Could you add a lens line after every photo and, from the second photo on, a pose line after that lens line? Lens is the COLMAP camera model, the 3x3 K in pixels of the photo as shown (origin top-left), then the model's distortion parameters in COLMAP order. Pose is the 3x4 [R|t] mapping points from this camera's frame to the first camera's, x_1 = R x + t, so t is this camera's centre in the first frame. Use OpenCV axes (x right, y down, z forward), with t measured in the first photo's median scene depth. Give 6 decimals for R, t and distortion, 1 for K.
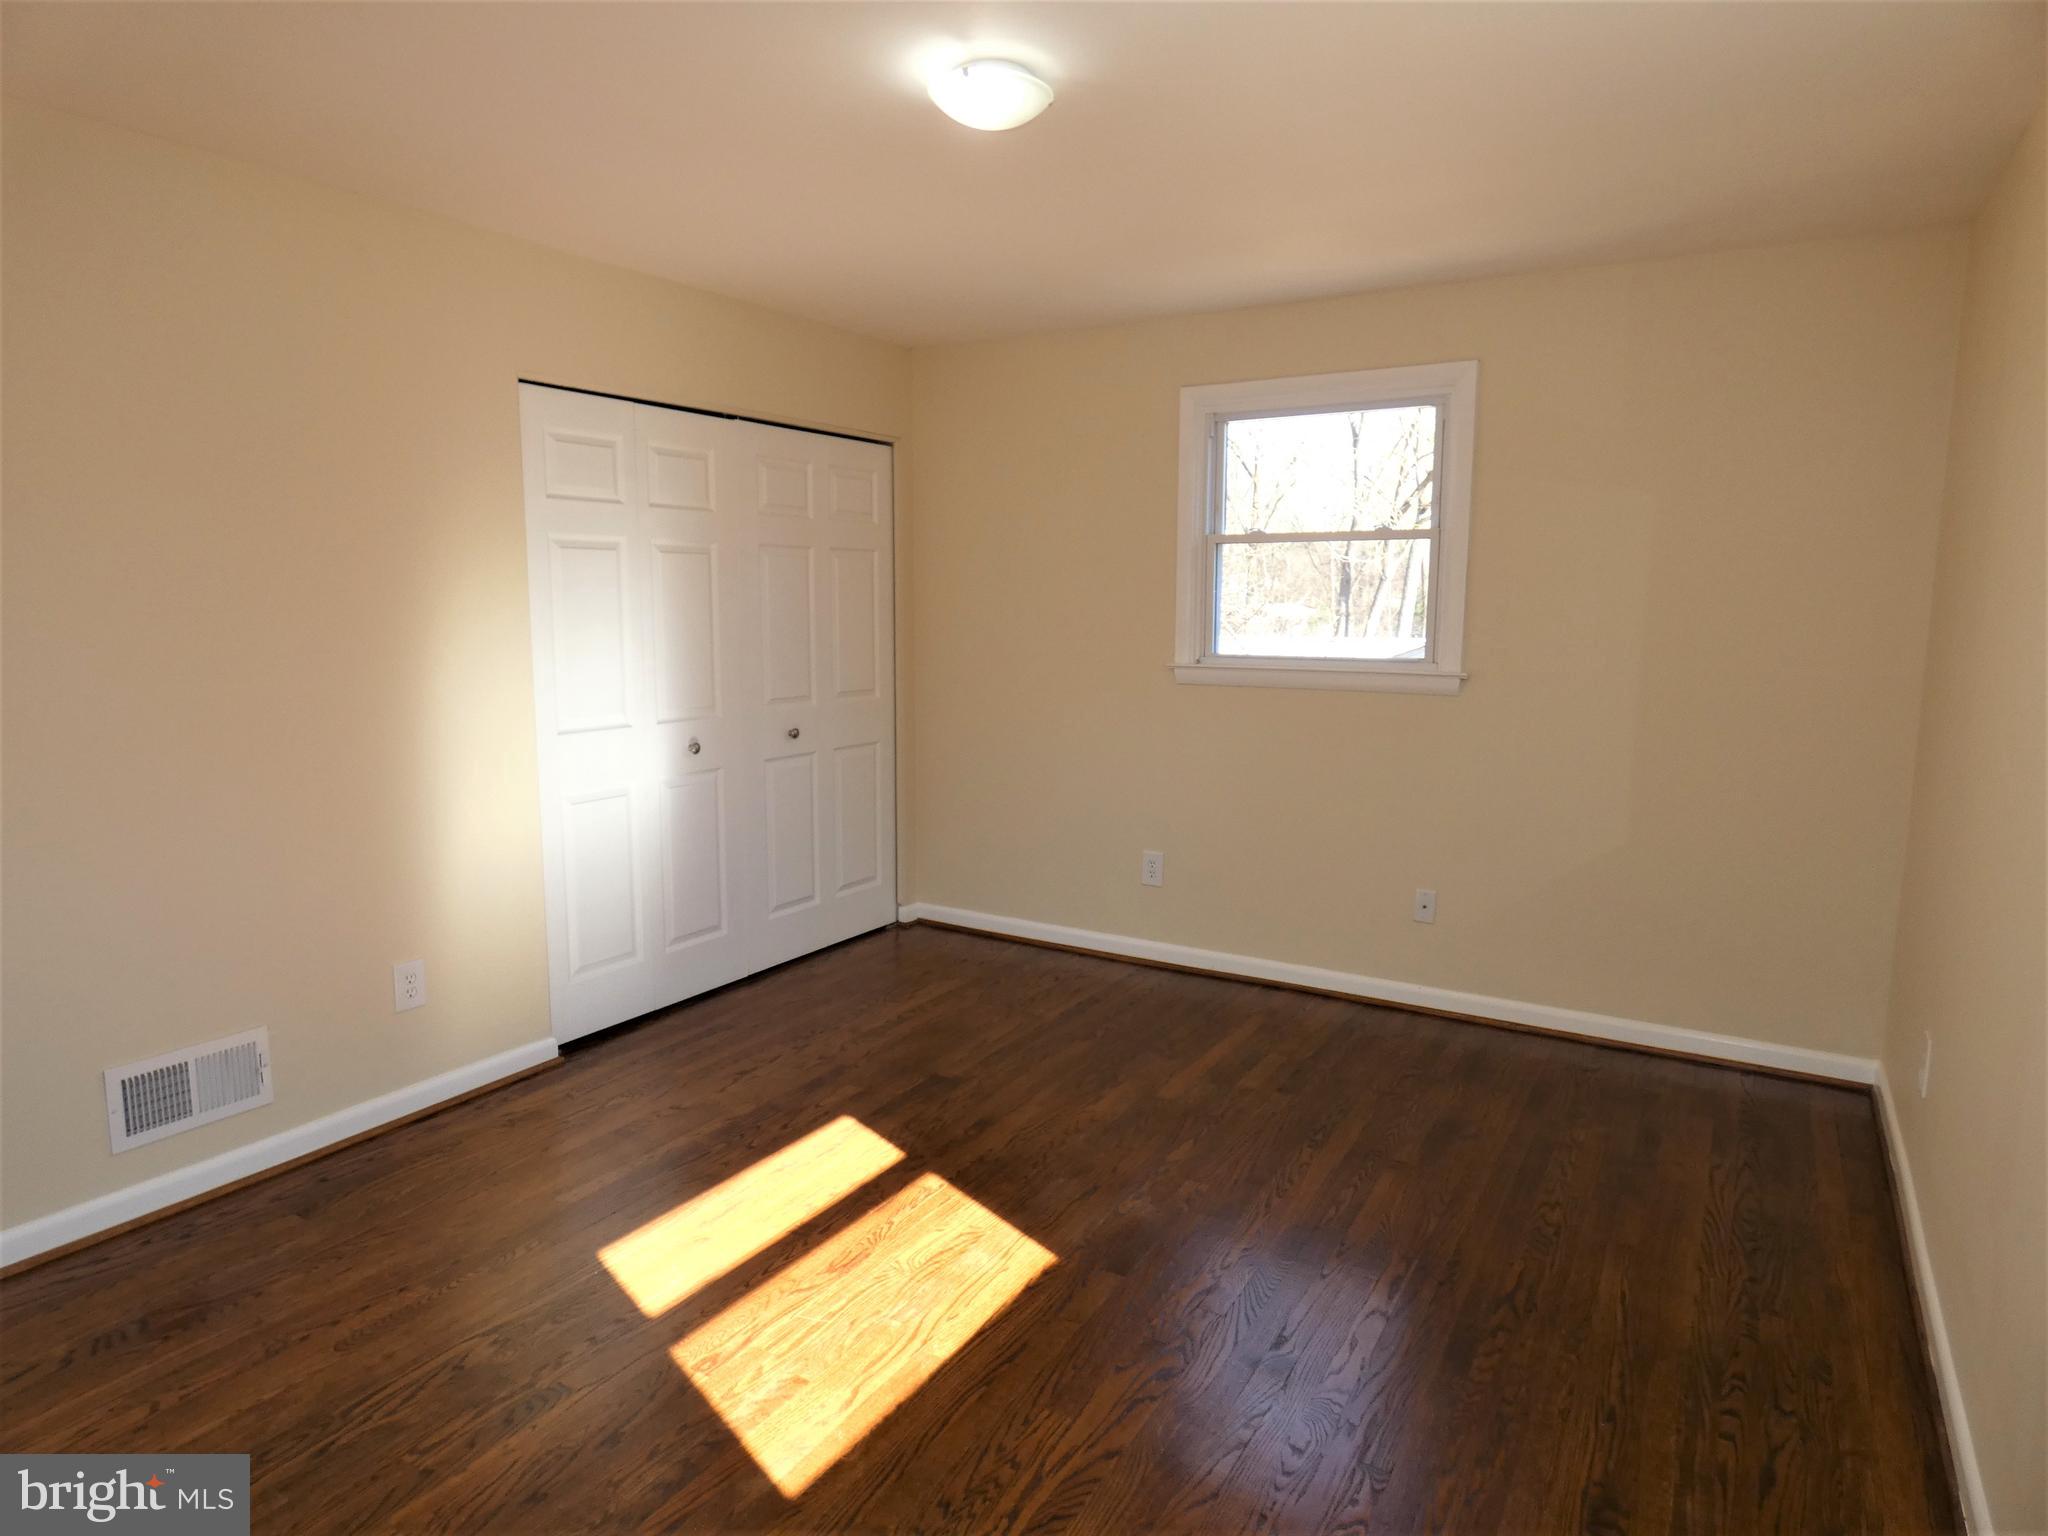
lens RADIAL K [[1213.7, 0, 1017.9], [0, 1213.7, 746.5], [0, 0, 1]] dist [-0.016647, -0.000650]
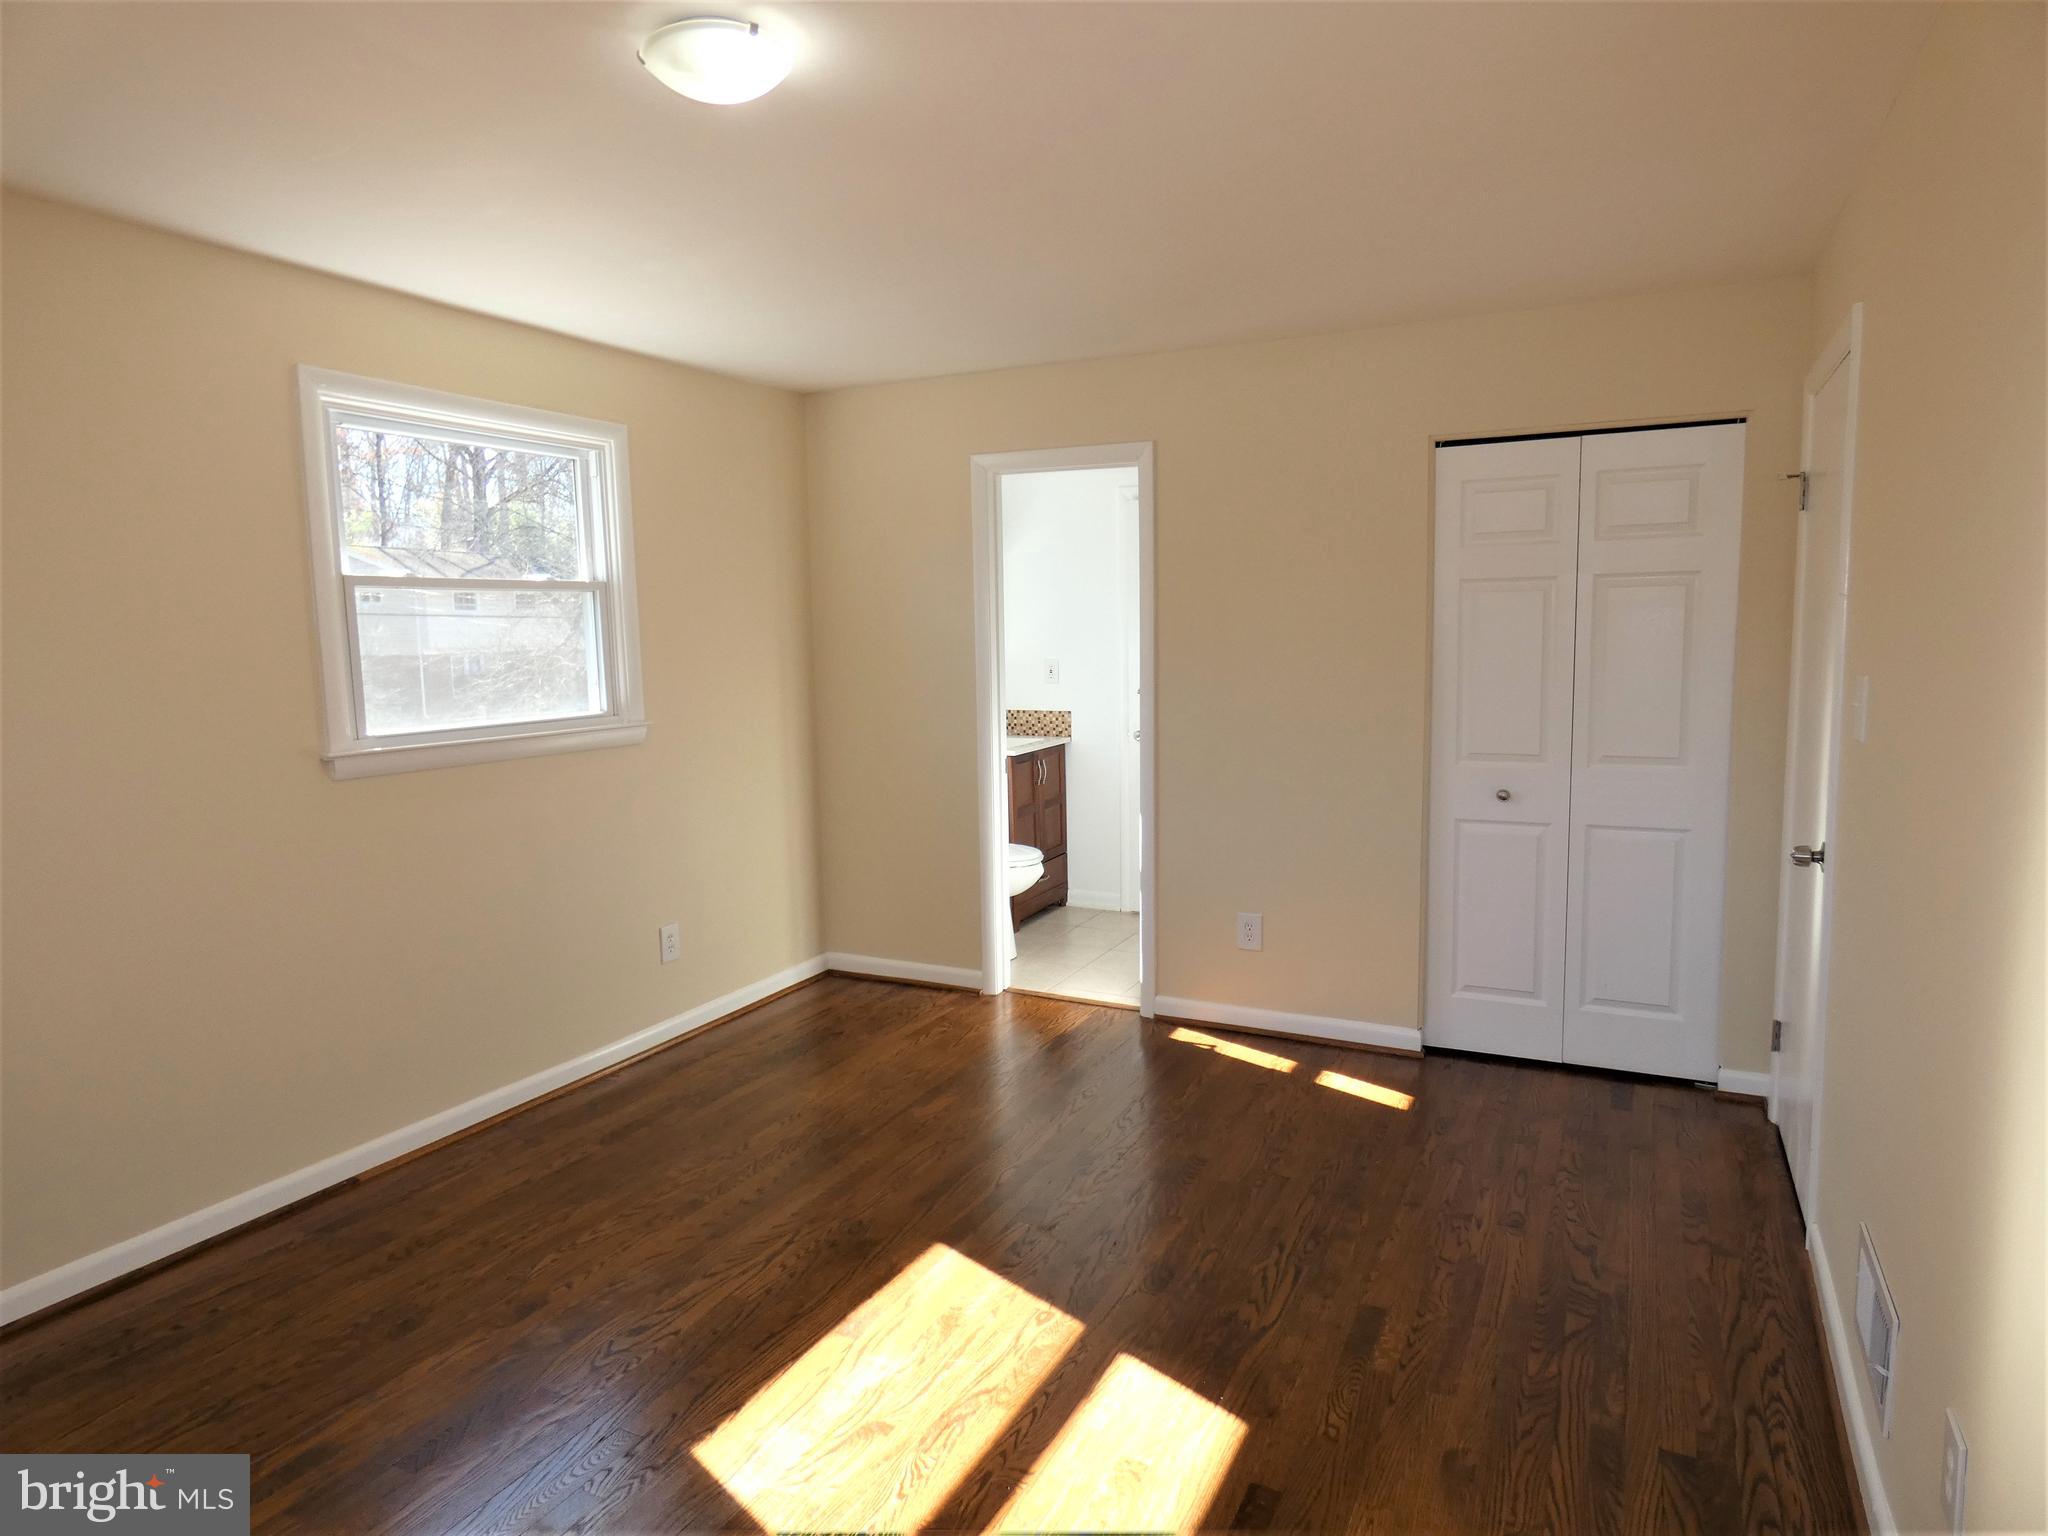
lens RADIAL K [[1213.7, 0, 1027.1], [0, 1213.7, 770.1], [0, 0, 1]] dist [-0.016647, -0.000650]
pose [[-0.996490, 0.029298, -0.078419, -0.162664], [0.009095, 0.969104, 0.246485, -0.257935], [0.083218, 0.244907, -0.965969, 1.906452]]
